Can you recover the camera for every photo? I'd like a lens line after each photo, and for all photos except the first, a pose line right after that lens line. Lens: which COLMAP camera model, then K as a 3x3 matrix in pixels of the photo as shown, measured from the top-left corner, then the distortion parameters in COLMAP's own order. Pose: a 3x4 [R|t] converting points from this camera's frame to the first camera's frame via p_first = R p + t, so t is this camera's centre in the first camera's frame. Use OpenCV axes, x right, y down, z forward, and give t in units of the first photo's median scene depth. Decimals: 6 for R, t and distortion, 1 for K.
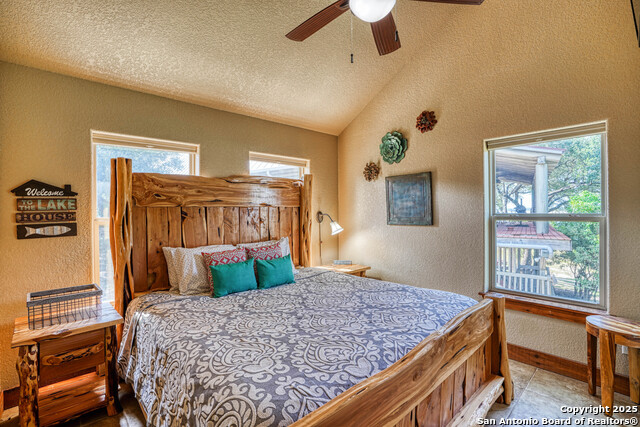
lens RADIAL K [[297.7, 0, 320.0], [0, 297.7, 213.5], [0, 0, 1]] dist [-0.070659, 0.000100]
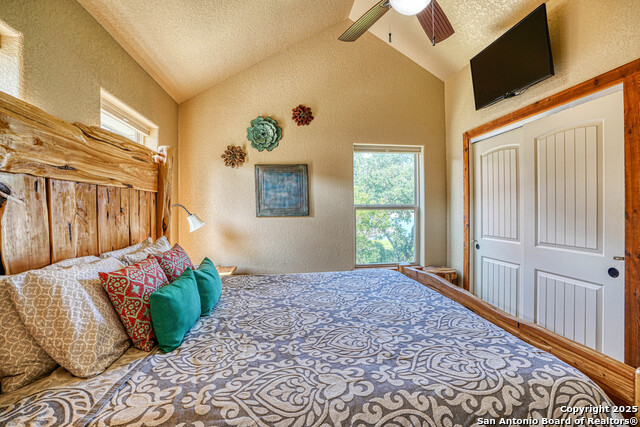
lens RADIAL K [[299.3, 0, 320.0], [0, 299.3, 213.5], [0, 0, 1]] dist [-0.031974, 0.000840]
pose [[0.565040, -0.004411, 0.825051, -0.496833], [0.008478, 0.999964, -0.000460, 0.034516], [-0.825020, 0.007254, 0.565057, 0.375519]]
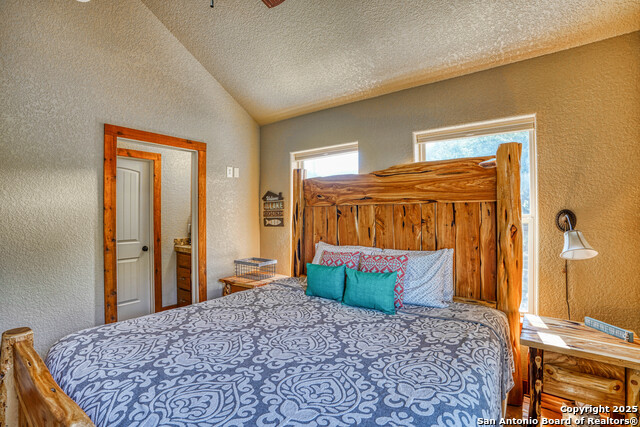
lens RADIAL K [[292.7, 0, 320.0], [0, 292.7, 213.5], [0, 0, 1]] dist [-0.043601, 0.000408]
pose [[0.197101, 0.008143, -0.980349, 0.500214], [-0.006381, 0.999955, 0.007023, -0.001200], [0.980362, 0.004871, 0.197144, 0.657932]]
